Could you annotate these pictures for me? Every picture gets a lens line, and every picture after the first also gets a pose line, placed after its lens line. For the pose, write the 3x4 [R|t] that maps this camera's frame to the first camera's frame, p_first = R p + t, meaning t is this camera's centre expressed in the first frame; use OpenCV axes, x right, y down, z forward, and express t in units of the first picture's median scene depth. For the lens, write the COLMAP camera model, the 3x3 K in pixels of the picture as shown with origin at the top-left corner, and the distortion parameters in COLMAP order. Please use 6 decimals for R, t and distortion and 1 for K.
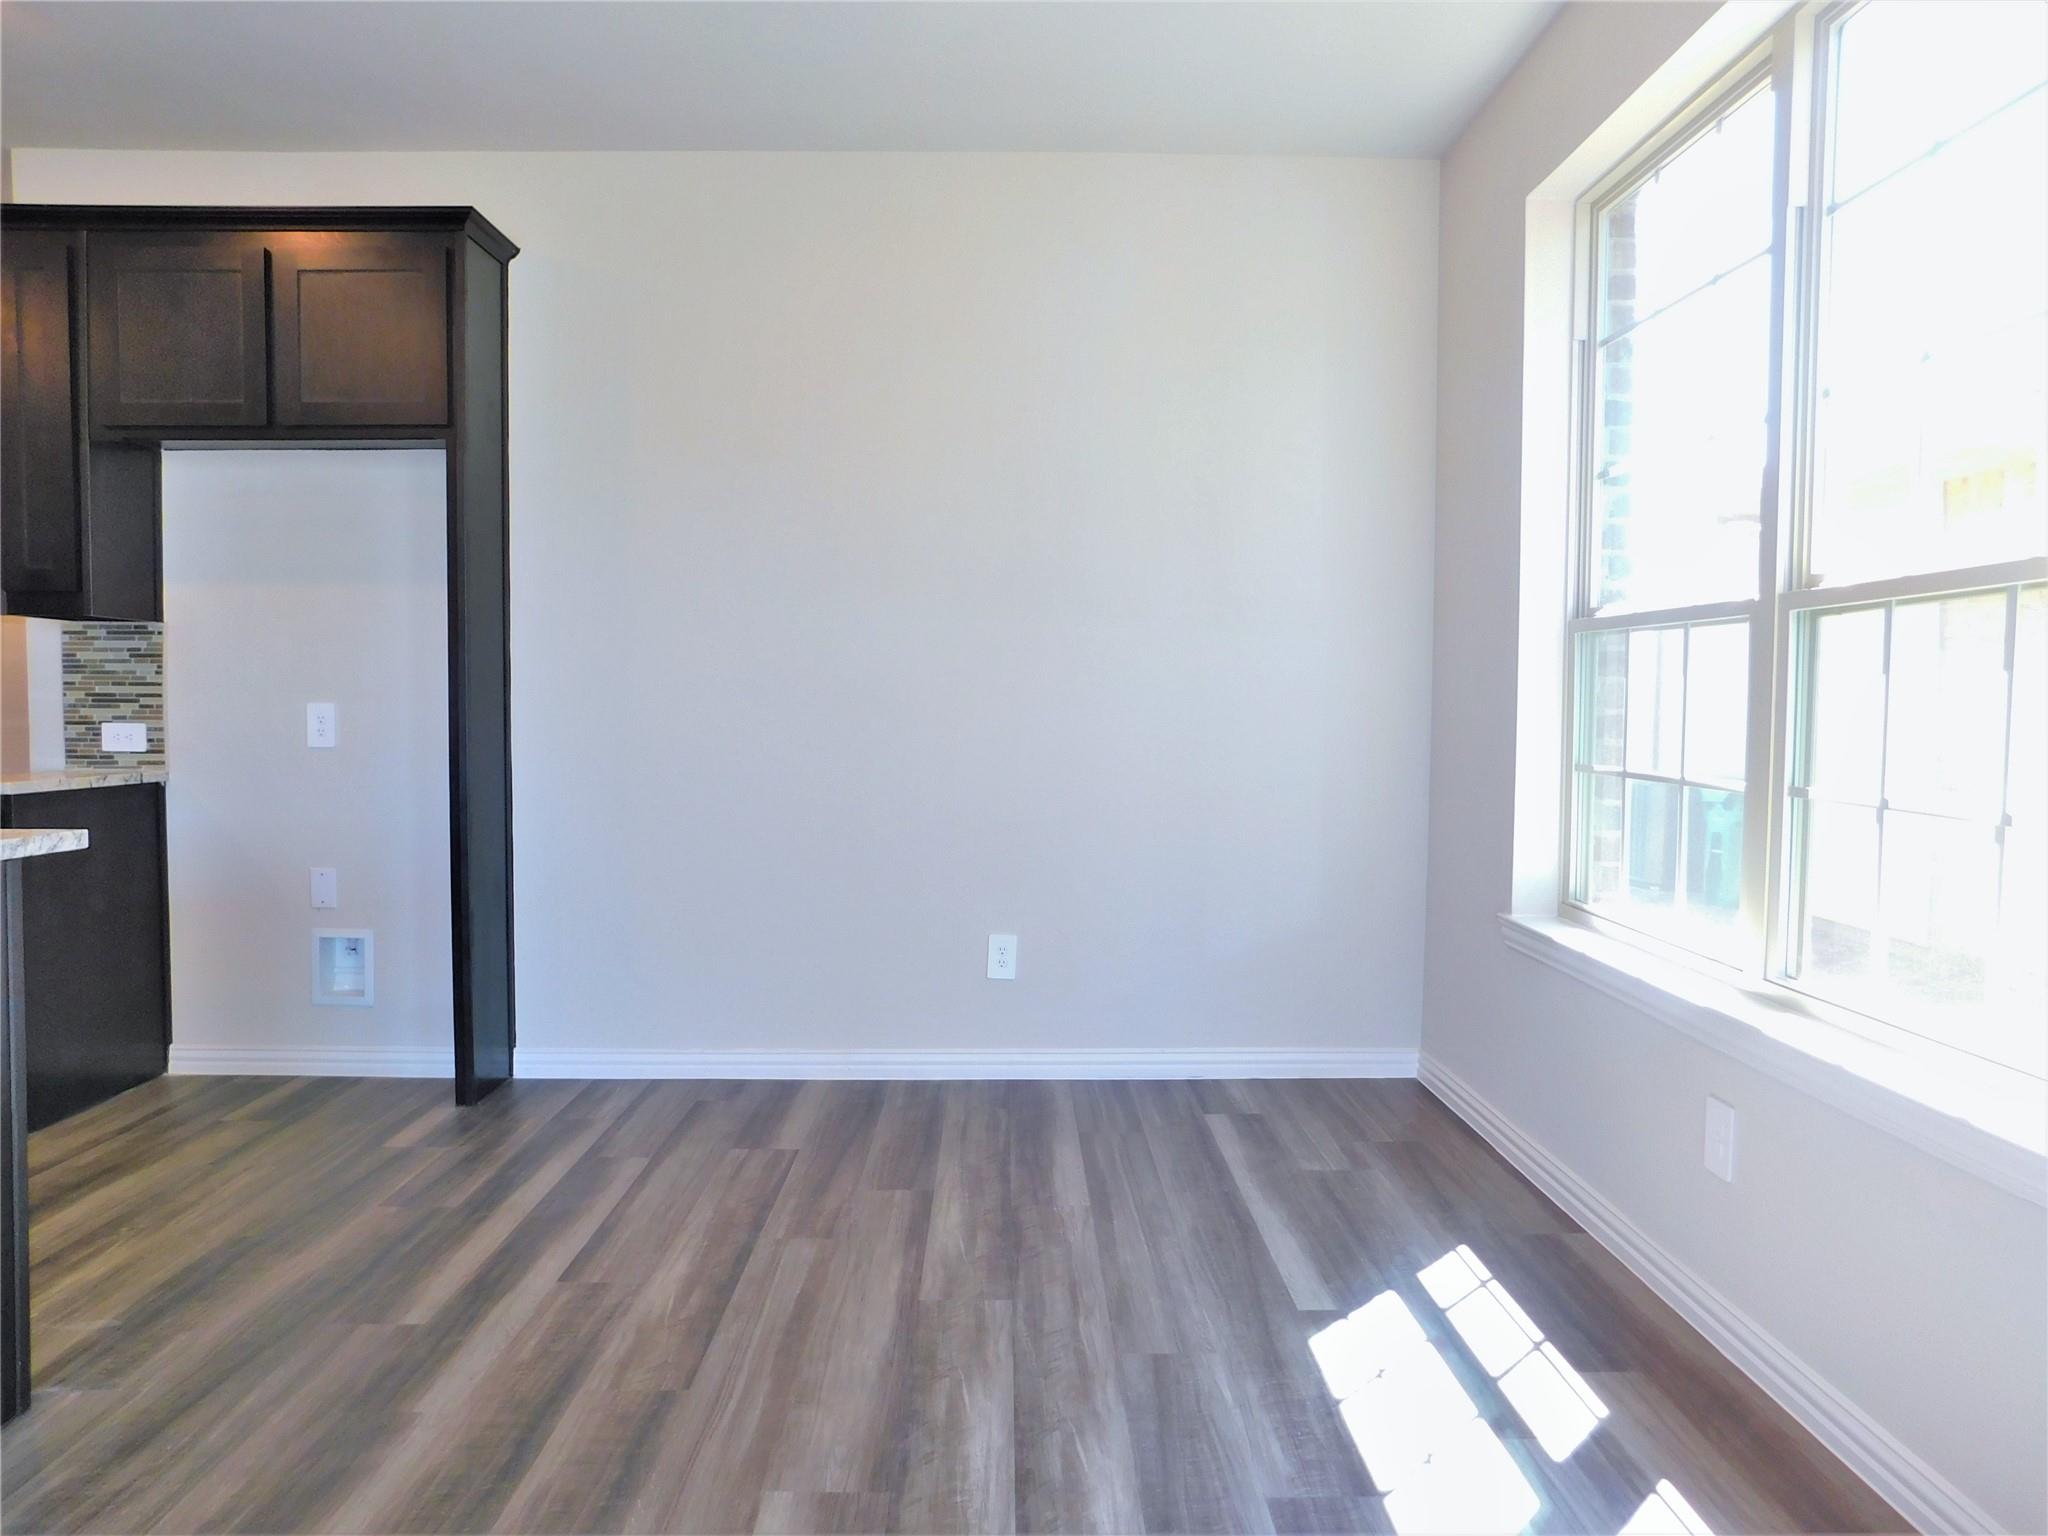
lens RADIAL K [[1369.9, 0, 1025.9], [0, 1369.9, 760.1], [0, 0, 1]] dist [-0.069942, 0.059077]
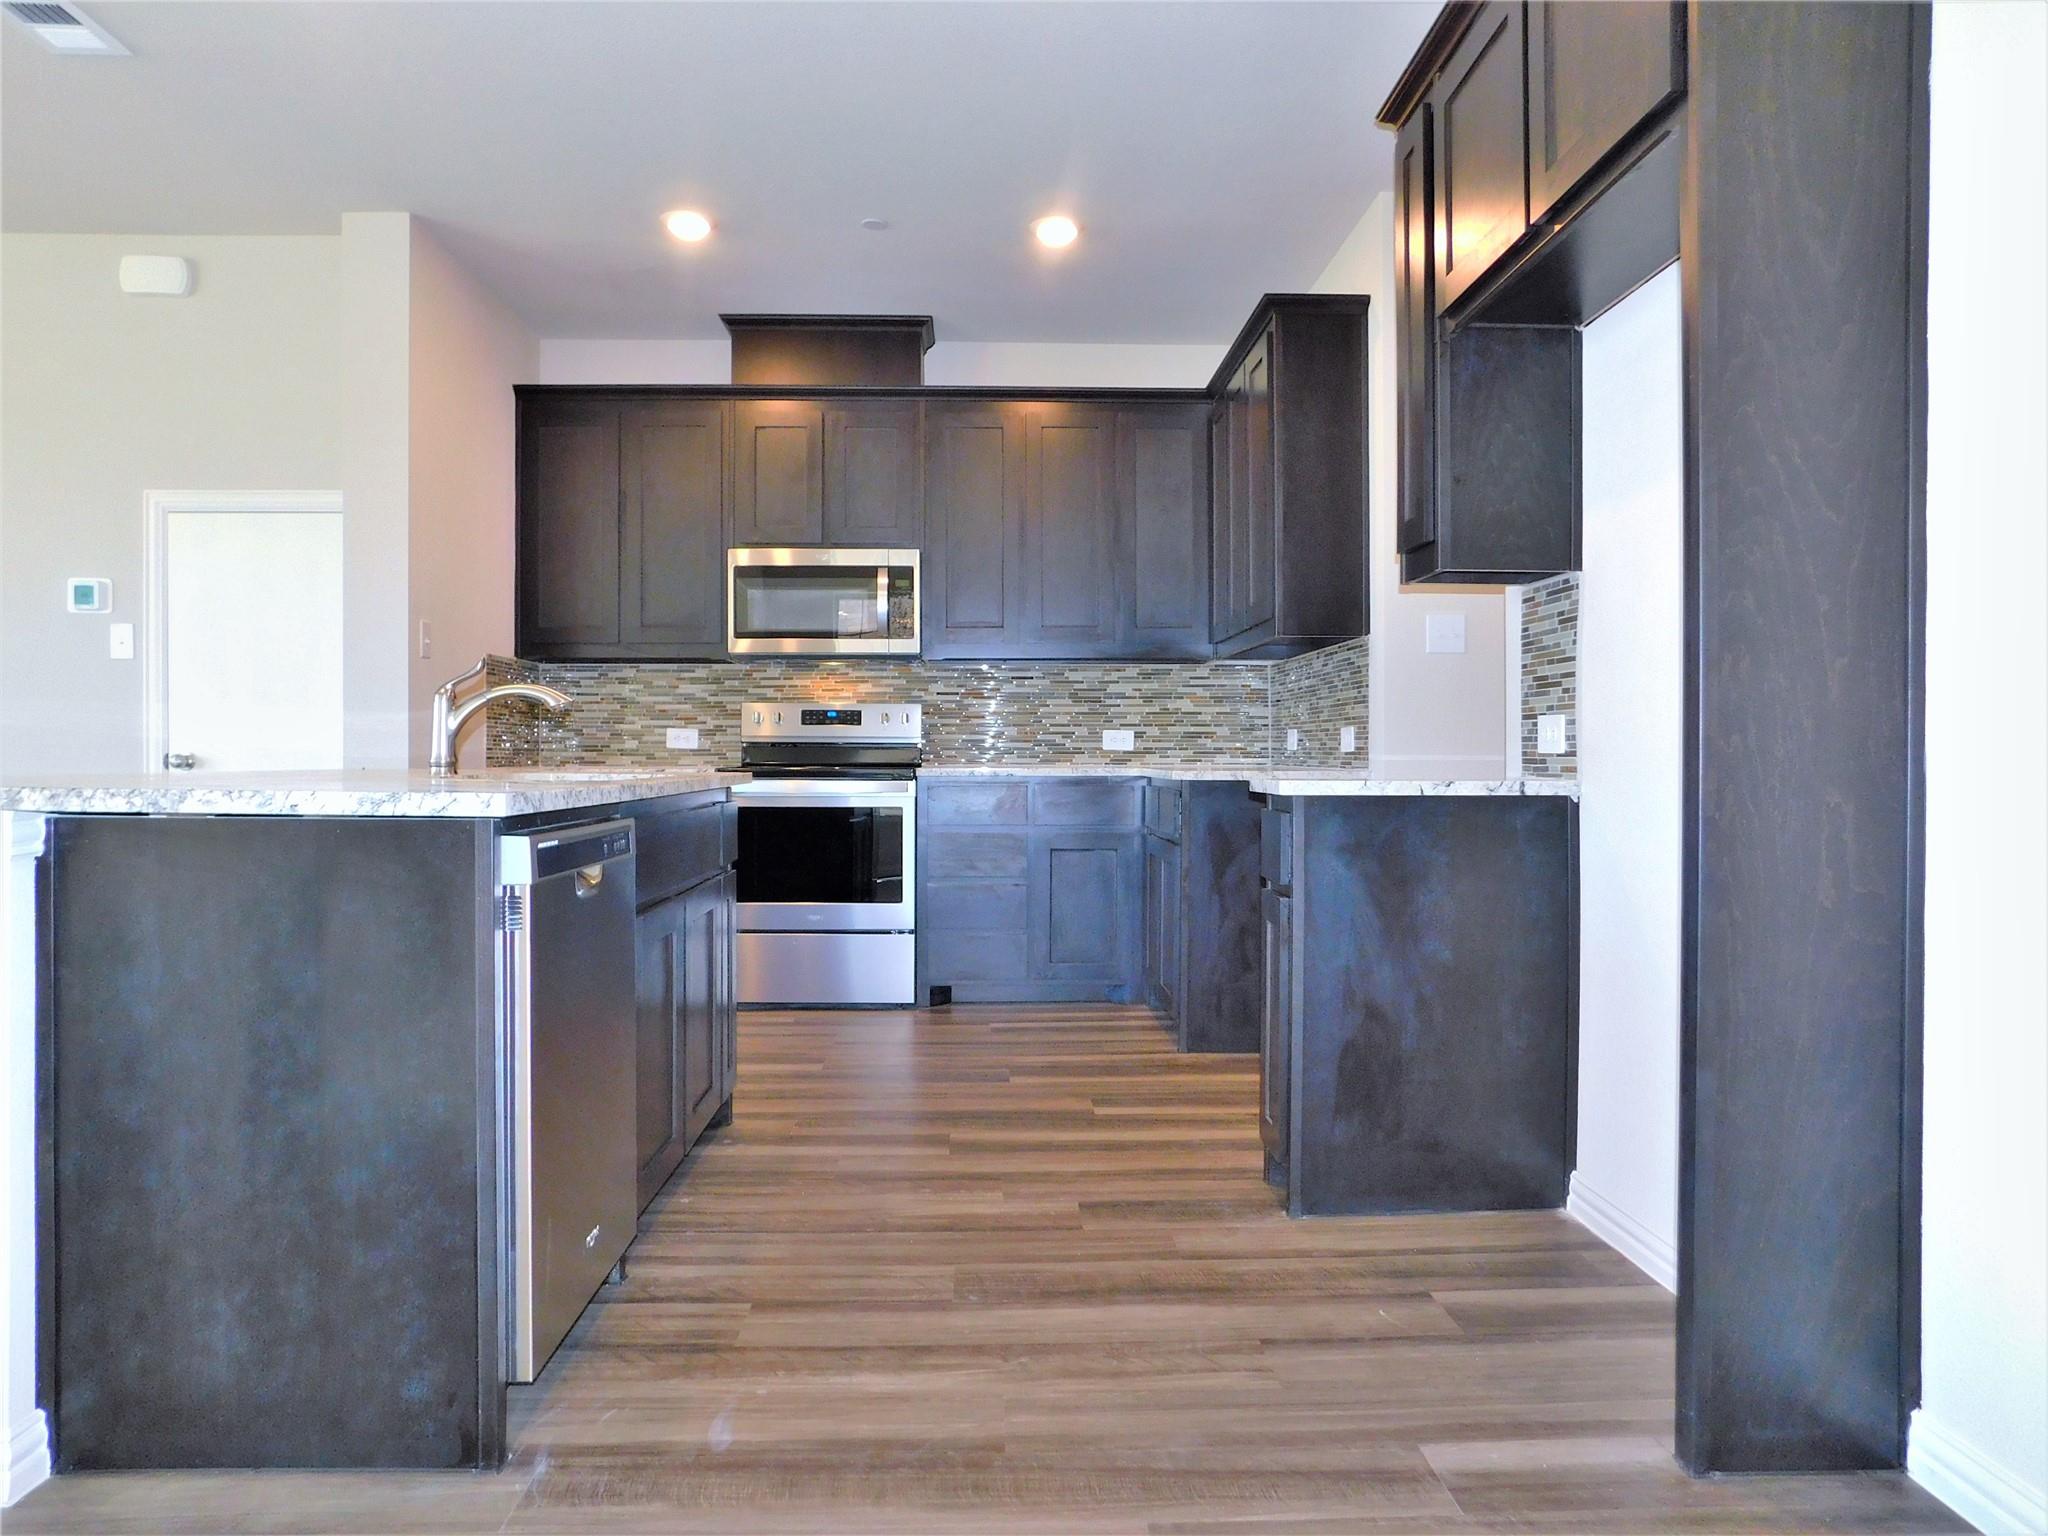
lens RADIAL K [[1369.9, 0, 1025.9], [0, 1369.9, 760.1], [0, 0, 1]] dist [-0.069942, 0.059077]
pose [[0.018765, -0.000104, -0.999824, 0.065052], [-0.039527, 0.999218, -0.000845, 0.009200], [0.999042, 0.039536, 0.018747, 0.699587]]
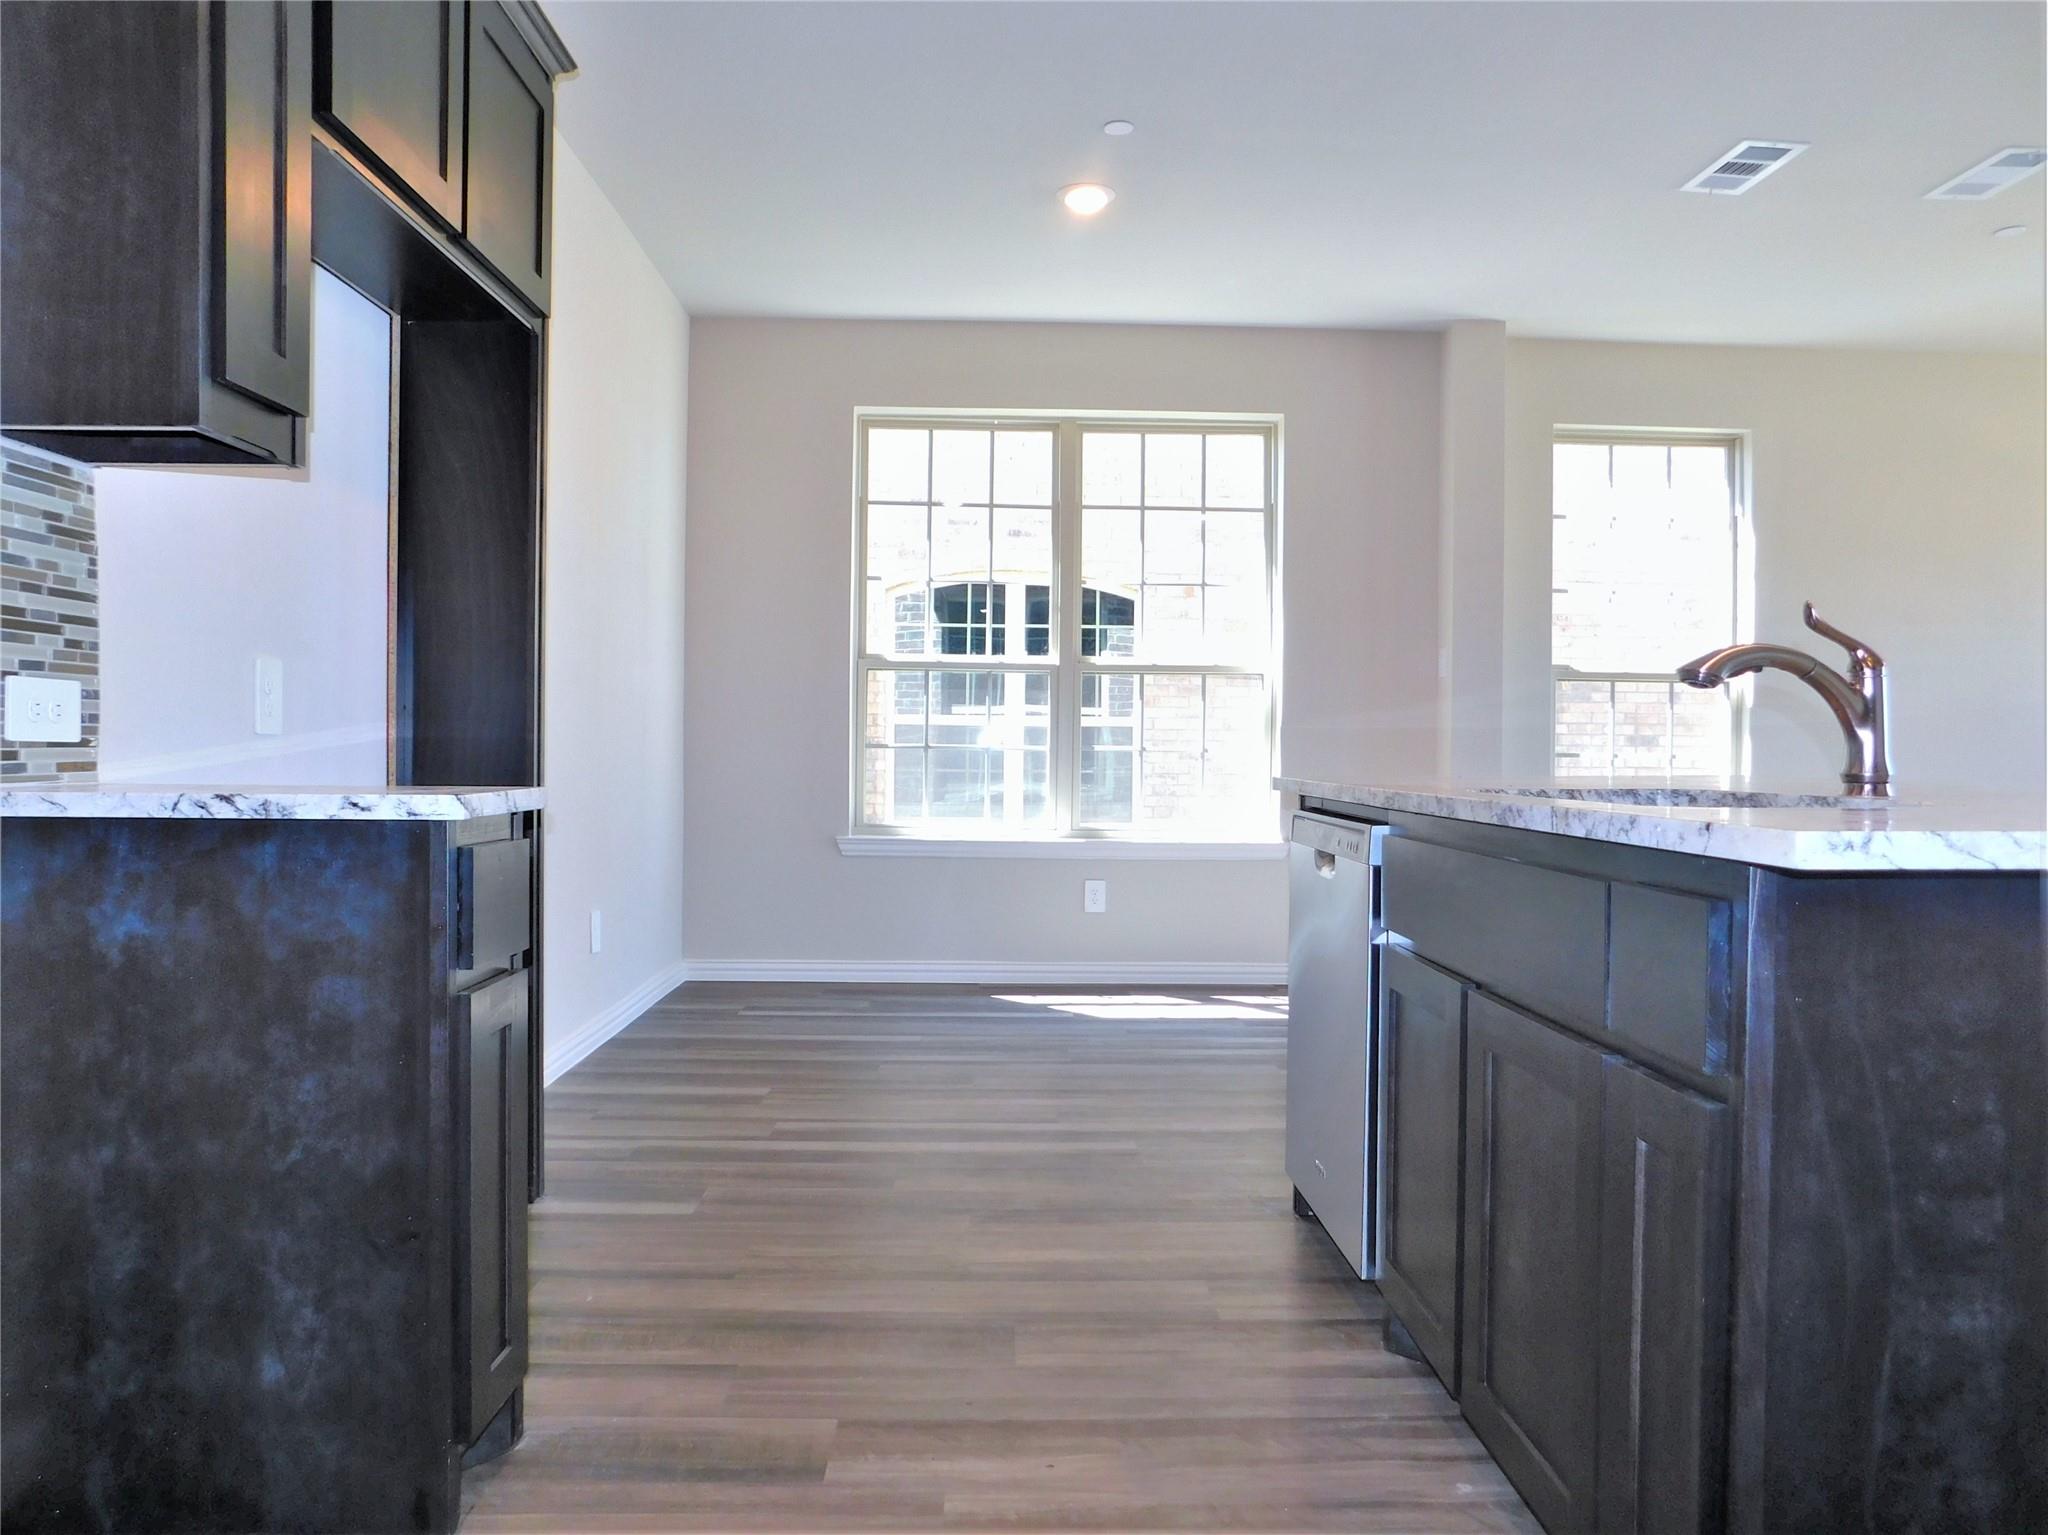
lens RADIAL K [[1369.9, 0, 1025.9], [0, 1369.9, 759.6], [0, 0, 1]] dist [-0.069942, 0.059077]
pose [[-0.007259, -0.017349, 0.999823, -1.116807], [0.028343, 0.999444, 0.017549, 0.000684], [-0.999572, 0.028465, -0.006763, 0.679837]]
